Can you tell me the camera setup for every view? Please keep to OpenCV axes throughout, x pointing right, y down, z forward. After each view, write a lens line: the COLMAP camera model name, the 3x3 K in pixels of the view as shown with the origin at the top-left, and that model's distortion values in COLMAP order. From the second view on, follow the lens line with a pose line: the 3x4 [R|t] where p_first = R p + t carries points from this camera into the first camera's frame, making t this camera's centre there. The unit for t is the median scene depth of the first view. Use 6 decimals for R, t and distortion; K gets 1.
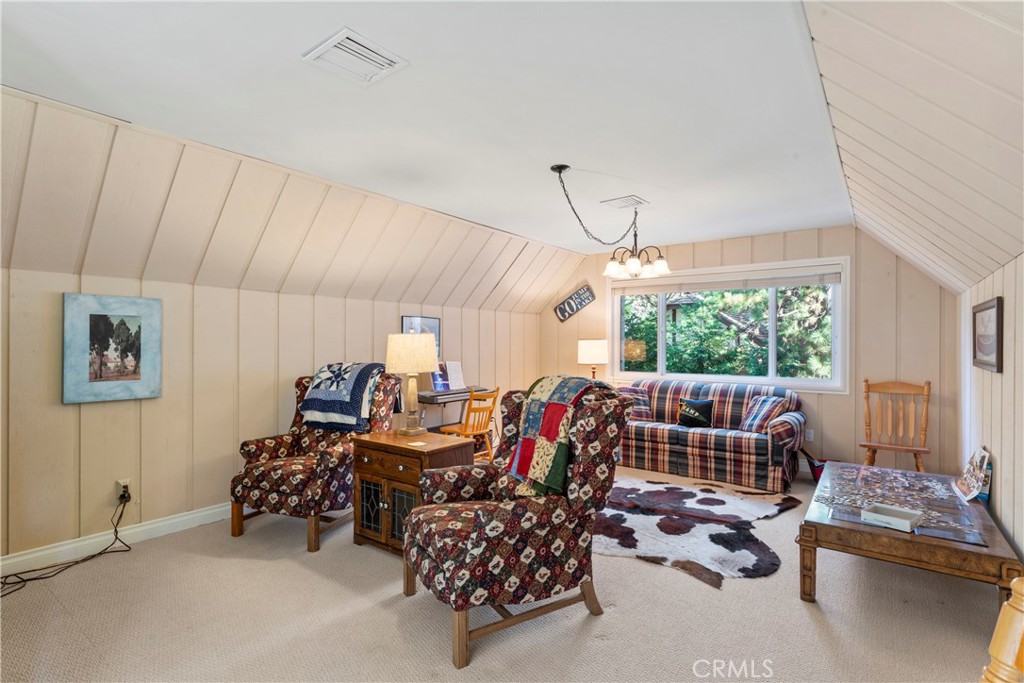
lens RADIAL K [[501.5, 0, 504.5], [0, 501.5, 342.5], [0, 0, 1]] dist [-0.001734, -0.000804]
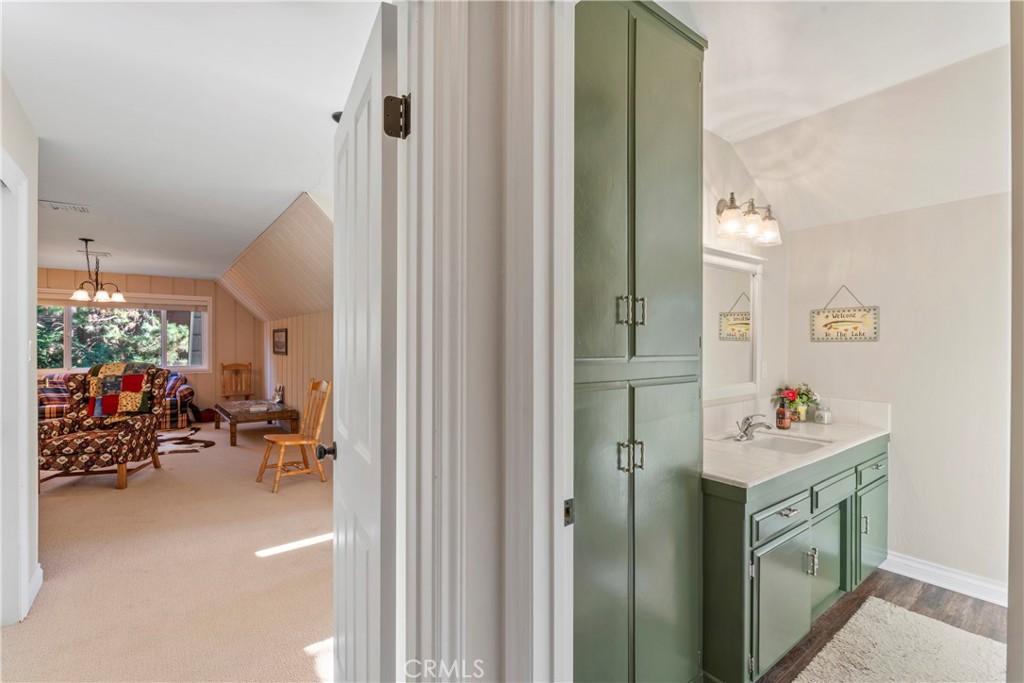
lens RADIAL K [[466.4, 0, 514.7], [0, 466.4, 346.5], [0, 0, 1]] dist [-0.001634, 0.000186]
pose [[0.254710, -0.008989, 0.966976, -0.765006], [0.001923, 0.999960, 0.008789, -0.004956], [-0.967016, -0.000379, 0.254717, -0.571197]]
